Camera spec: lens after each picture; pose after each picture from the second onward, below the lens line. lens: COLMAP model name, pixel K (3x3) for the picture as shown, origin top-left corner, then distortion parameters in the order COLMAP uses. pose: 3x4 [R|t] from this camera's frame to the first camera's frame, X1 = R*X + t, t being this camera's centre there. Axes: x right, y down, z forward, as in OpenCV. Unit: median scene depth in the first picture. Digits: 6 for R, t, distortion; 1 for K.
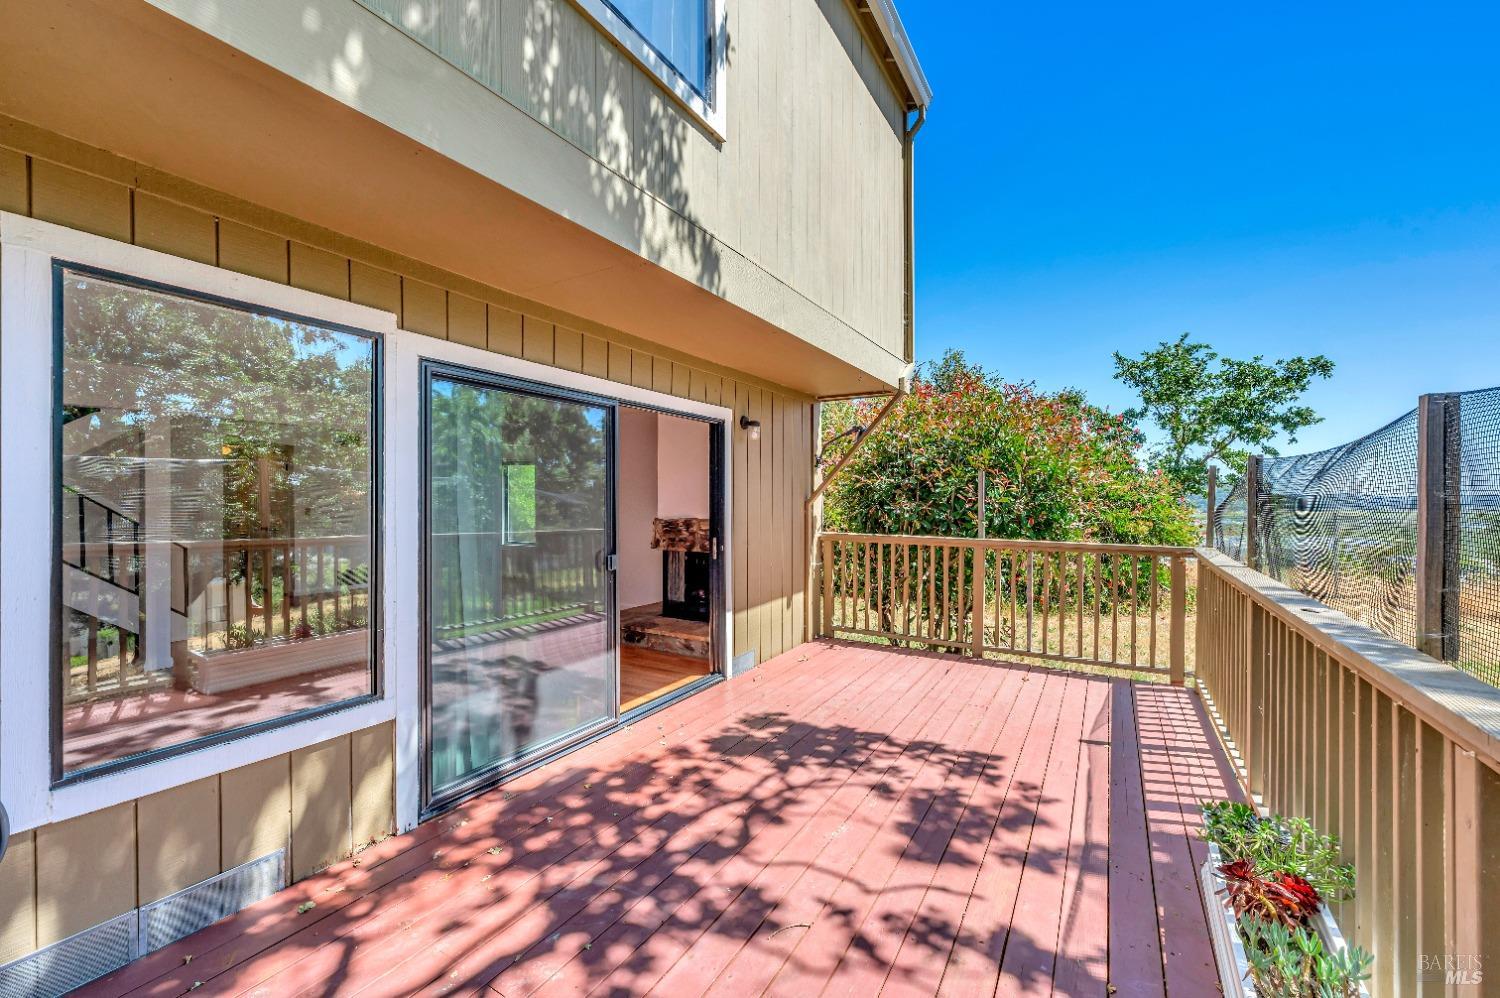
lens RADIAL K [[593.7, 0, 750.7], [0, 593.7, 496.8], [0, 0, 1]] dist [-0.000251, 0.000334]
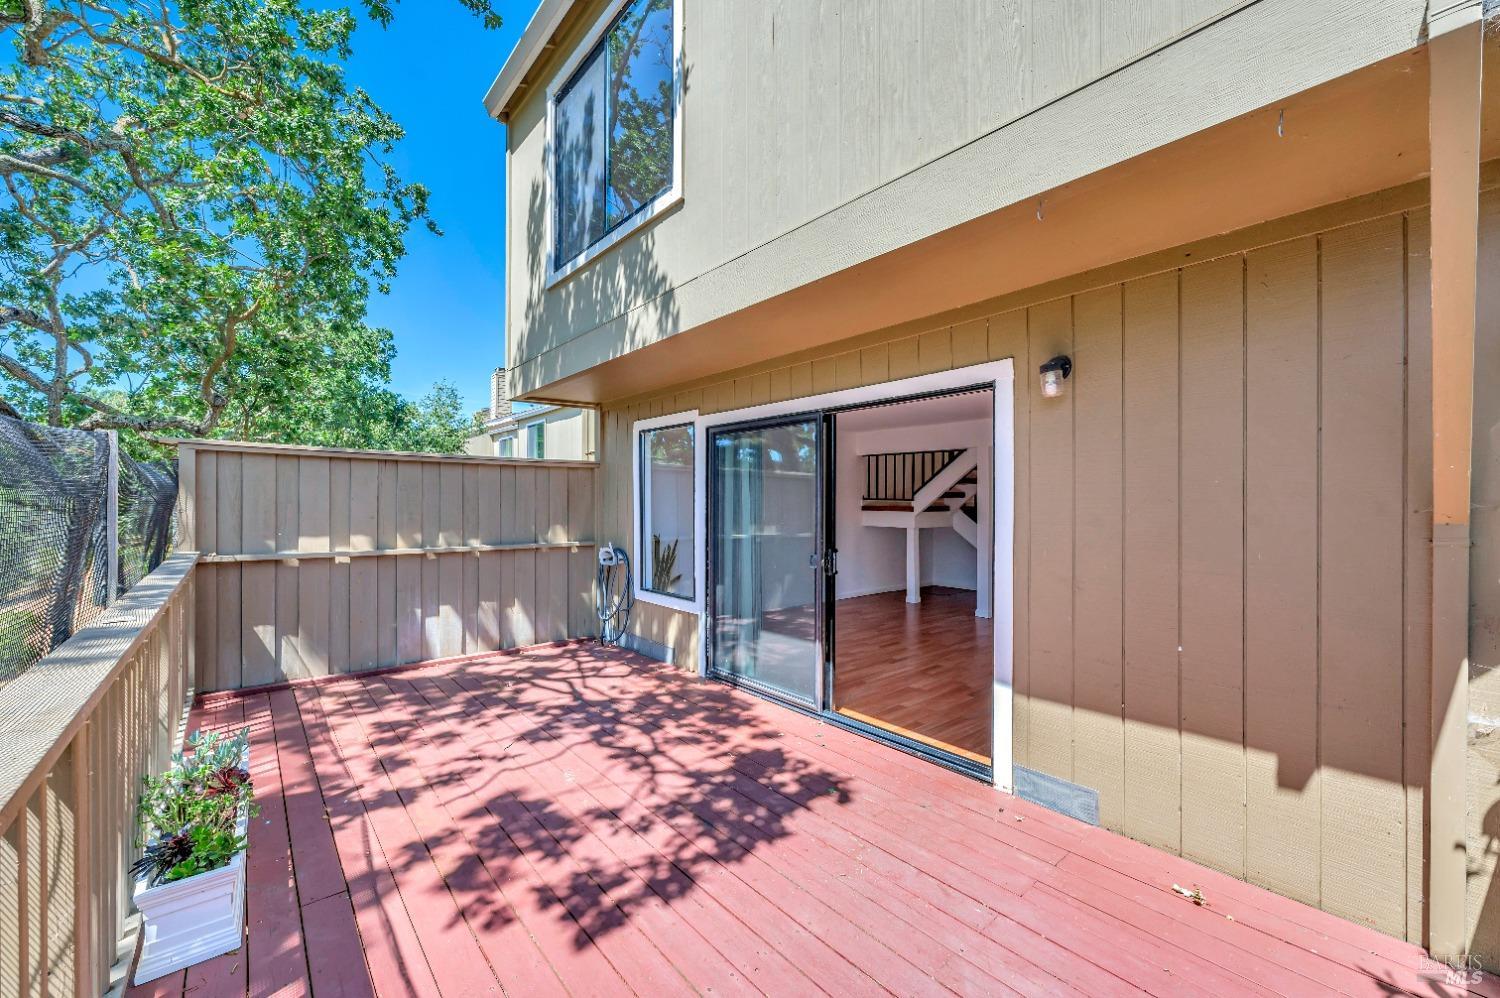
lens RADIAL K [[593.7, 0, 754.2], [0, 593.7, 507.2], [0, 0, 1]] dist [-0.000251, 0.000334]
pose [[-0.303832, -0.002836, -0.952721, 1.030688], [-0.003500, 0.999992, -0.001861, 0.017076], [0.952719, 0.002769, -0.303840, 1.492205]]
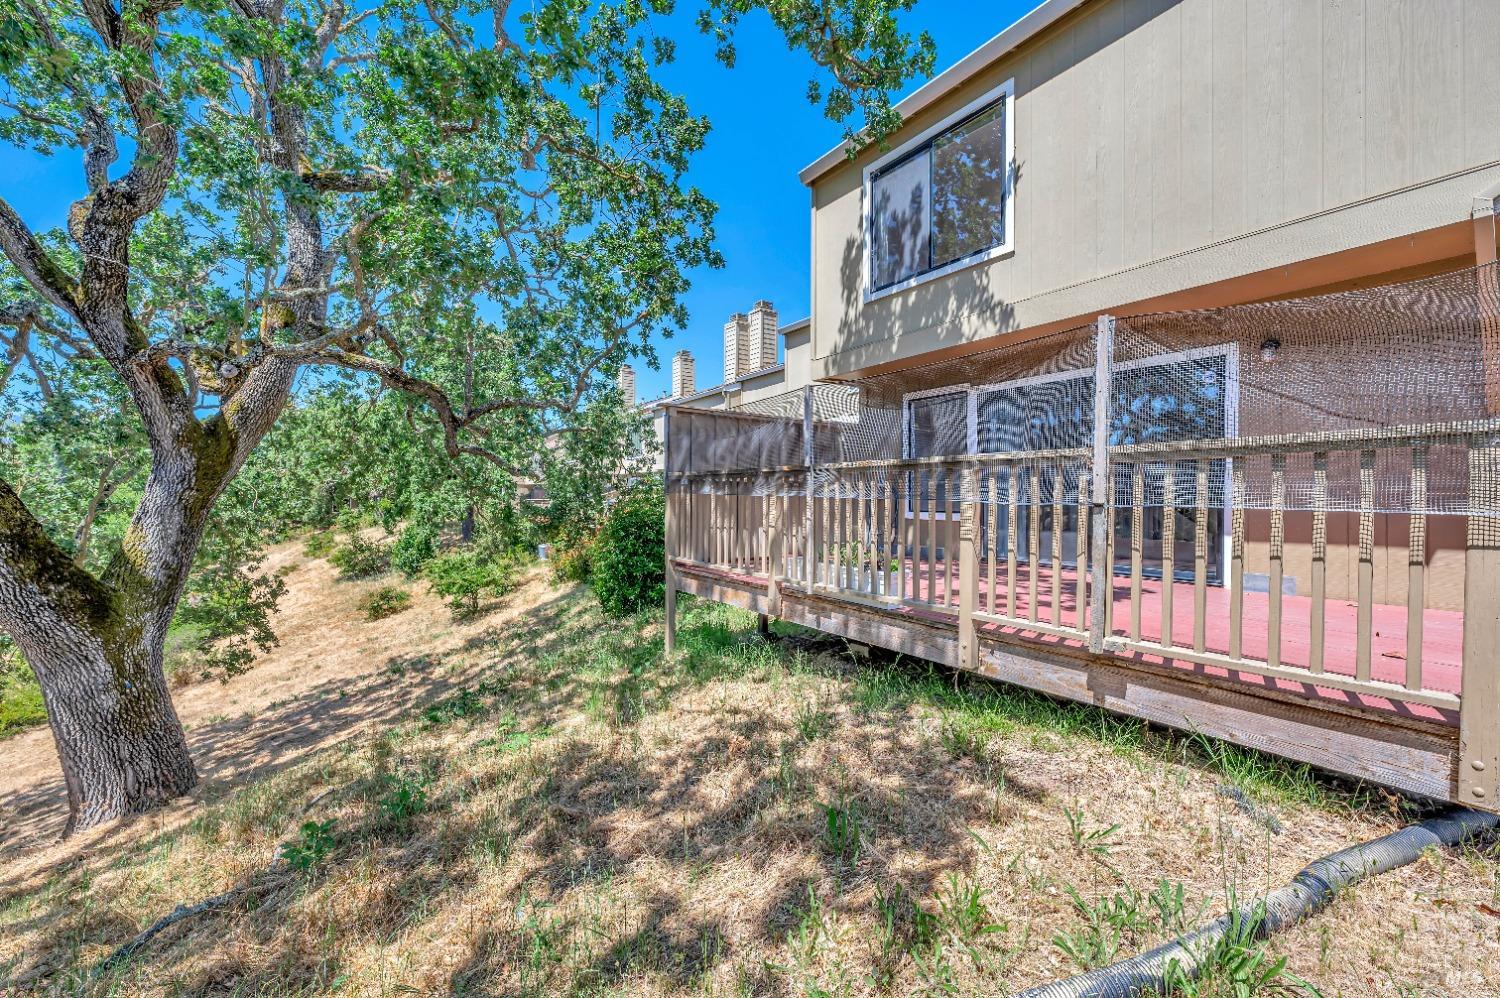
lens RADIAL K [[595.4, 0, 753.7], [0, 595.4, 502.0], [0, 0, 1]] dist [0.001155, 0.000256]
pose [[-0.381431, -0.002145, -0.924395, 2.114523], [-0.000955, 0.999998, -0.001927, 0.240431], [0.924397, 0.000148, -0.381432, 0.952880]]
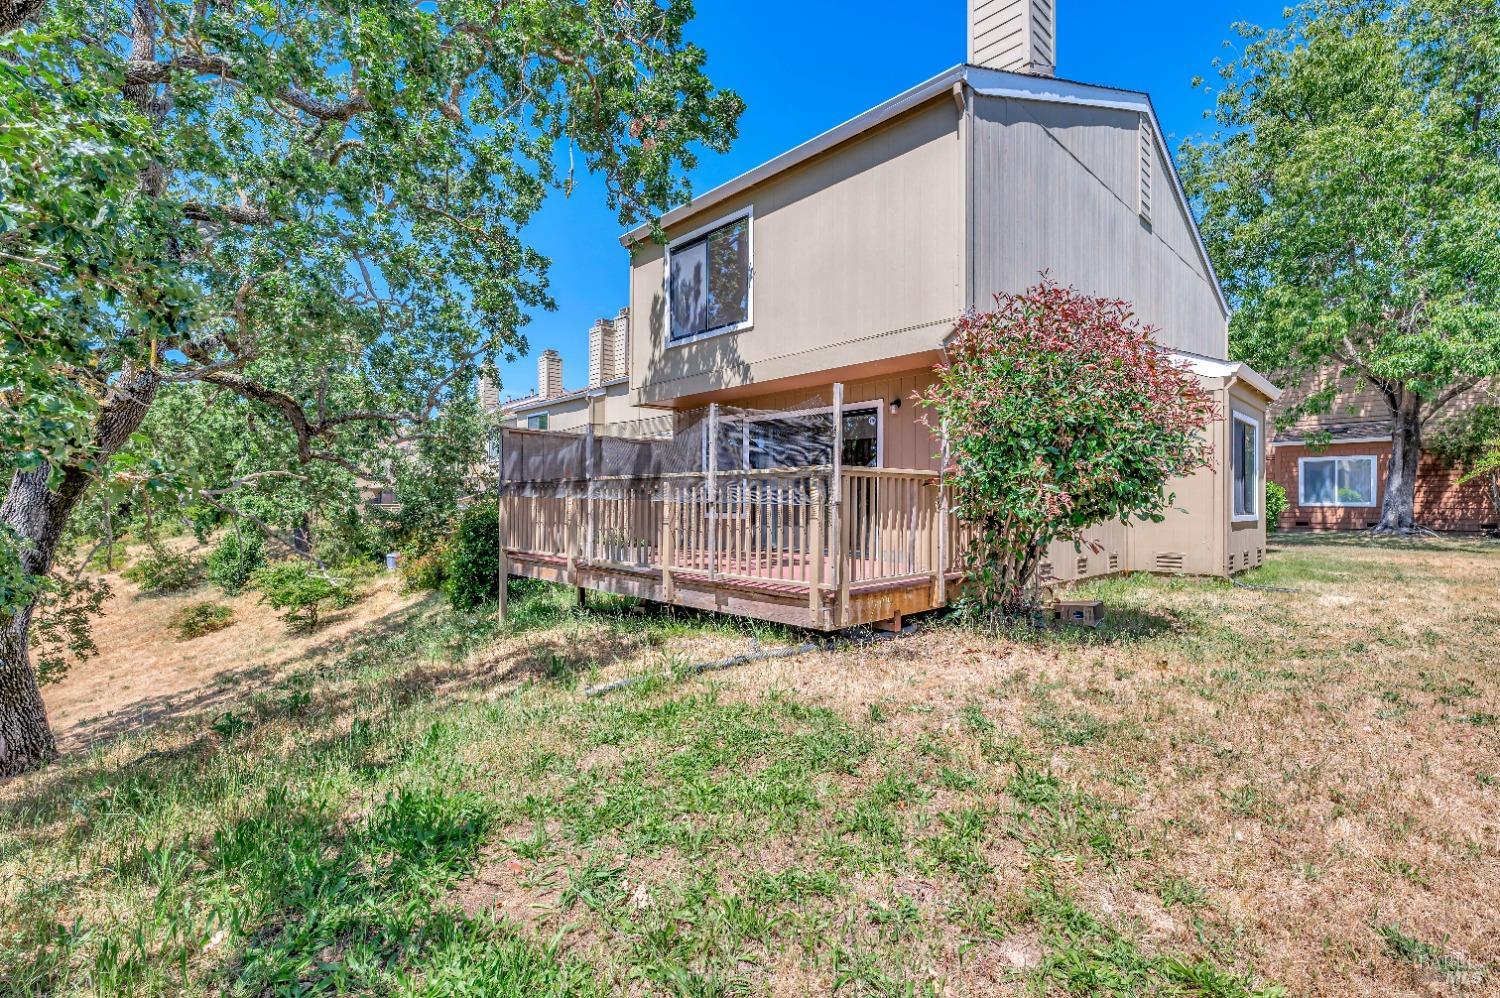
lens RADIAL K [[668.9, 0, 748.4], [0, 668.9, 502.1], [0, 0, 1]] dist [-0.000021, 0.001341]
pose [[-0.239199, -0.013864, -0.970872, 3.002877], [-0.003442, 0.999904, -0.013430, 0.270781], [0.970964, 0.000130, -0.239224, 1.730791]]
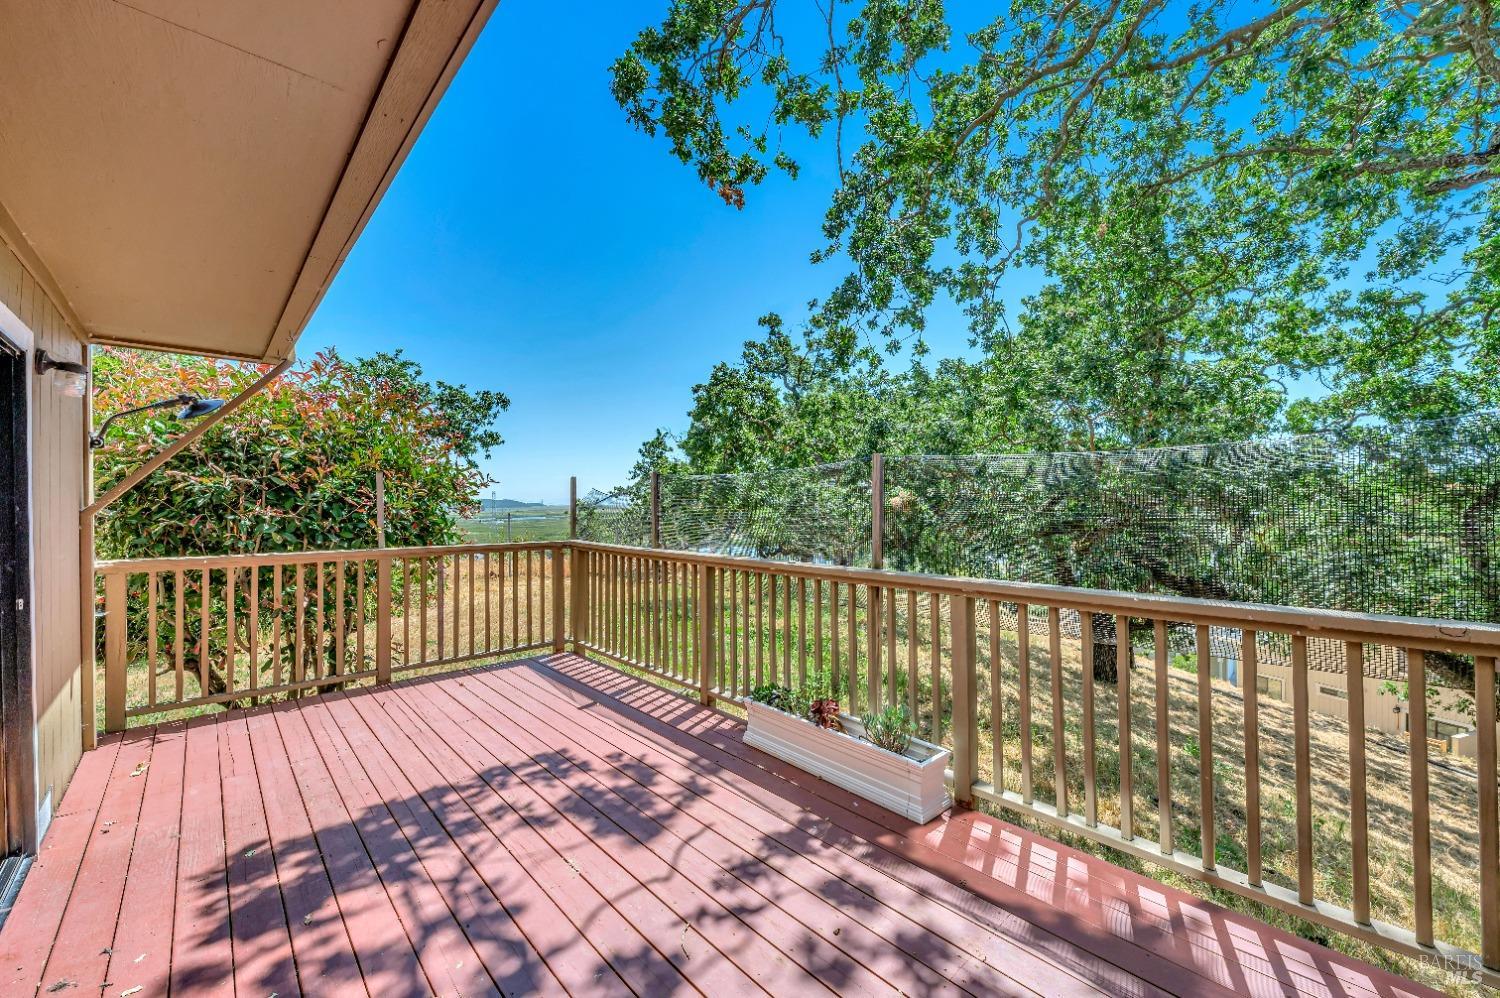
lens RADIAL K [[593.7, 0, 750.4], [0, 593.7, 498.1], [0, 0, 1]] dist [-0.000251, 0.000334]
pose [[0.282359, 0.000332, 0.959309, -0.553259], [0.007923, 0.999965, -0.002678, 0.006048], [-0.959276, 0.008356, 0.282347, 0.418771]]
